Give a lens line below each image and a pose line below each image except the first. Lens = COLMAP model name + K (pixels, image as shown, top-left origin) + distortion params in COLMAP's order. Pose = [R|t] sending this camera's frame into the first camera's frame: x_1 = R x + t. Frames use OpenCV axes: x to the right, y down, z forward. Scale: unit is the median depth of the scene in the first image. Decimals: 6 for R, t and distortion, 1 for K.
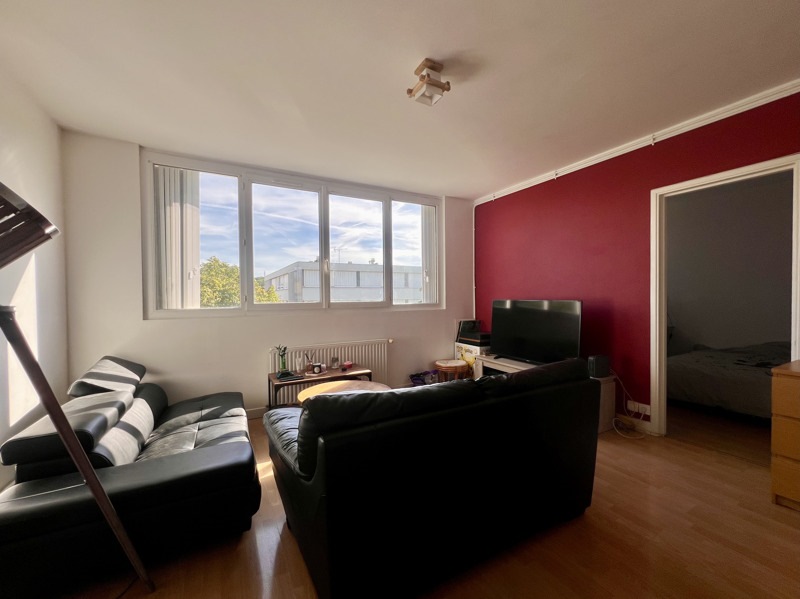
lens RADIAL K [[321.4, 0, 400.0], [0, 321.4, 299.5], [0, 0, 1]] dist [0.000289, 0.000005]
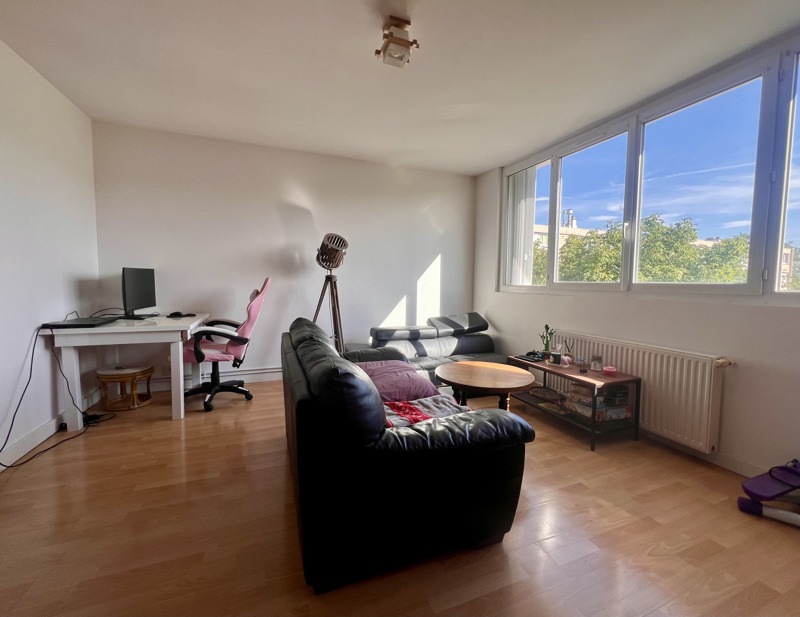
lens RADIAL K [[337.6, 0, 400.0], [0, 337.6, 308.5], [0, 0, 1]] dist [0.000123, 0.000046]
pose [[-0.145402, 0.089348, -0.985330, 0.678605], [-0.015659, 0.995581, 0.092589, 0.005087], [0.989249, 0.028892, -0.143360, 0.705922]]
